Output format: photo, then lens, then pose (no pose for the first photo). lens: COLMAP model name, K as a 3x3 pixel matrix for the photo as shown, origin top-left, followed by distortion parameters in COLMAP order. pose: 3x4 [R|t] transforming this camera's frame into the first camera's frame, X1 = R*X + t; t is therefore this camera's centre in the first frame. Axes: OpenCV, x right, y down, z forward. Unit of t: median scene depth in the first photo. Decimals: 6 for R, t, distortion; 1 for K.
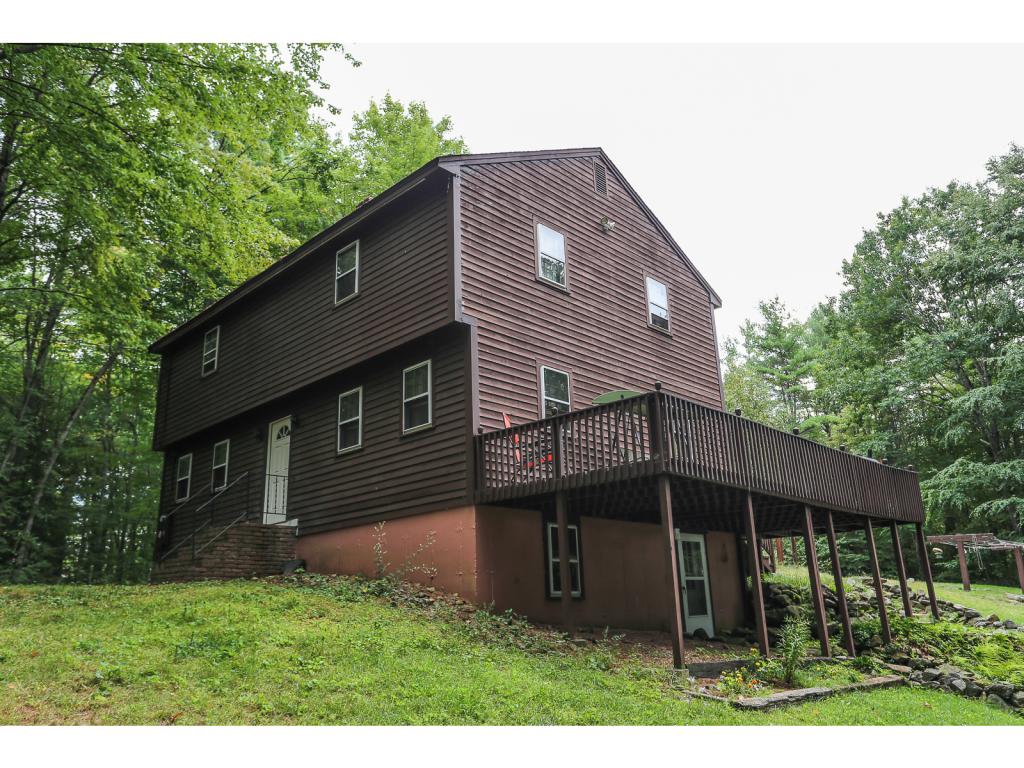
lens RADIAL K [[762.1, 0, 512.0], [0, 762.1, 384.0], [0, 0, 1]] dist [-0.002075, 0.002698]
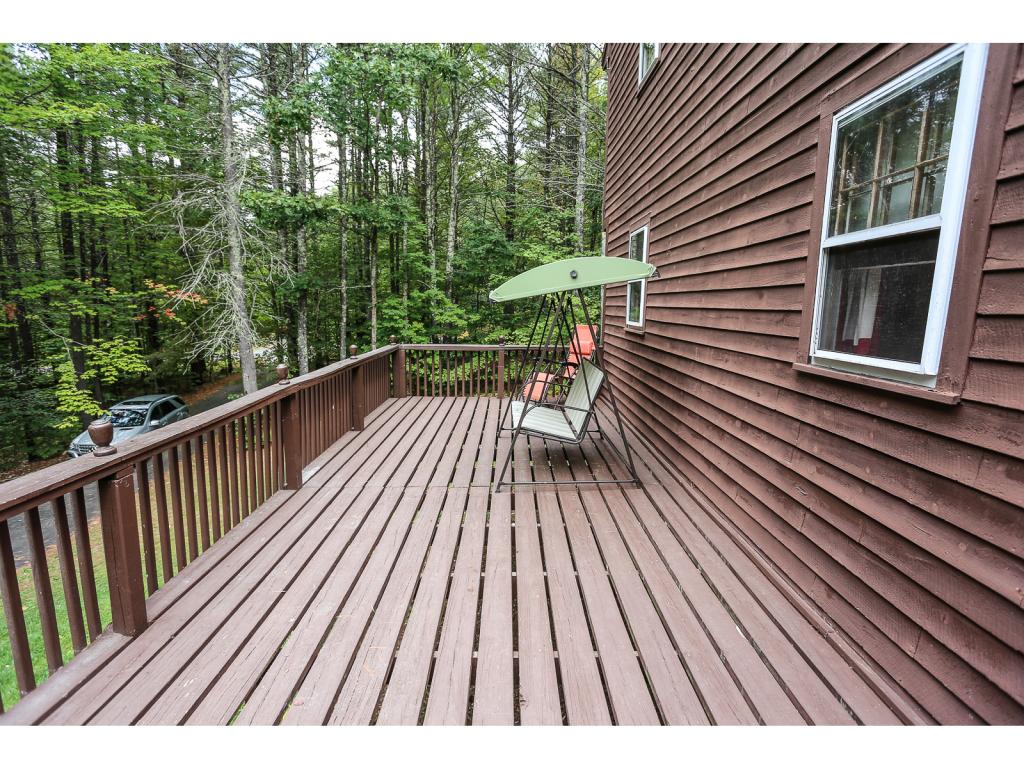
lens RADIAL K [[509.5, 0, 521.2], [0, 509.5, 381.0], [0, 0, 1]] dist [-0.072530, 0.032378]
pose [[0.719458, 0.164547, -0.674763, -0.081307], [0.143236, 0.915492, 0.375975, -0.013555], [0.679606, -0.367148, 0.635089, 0.701355]]
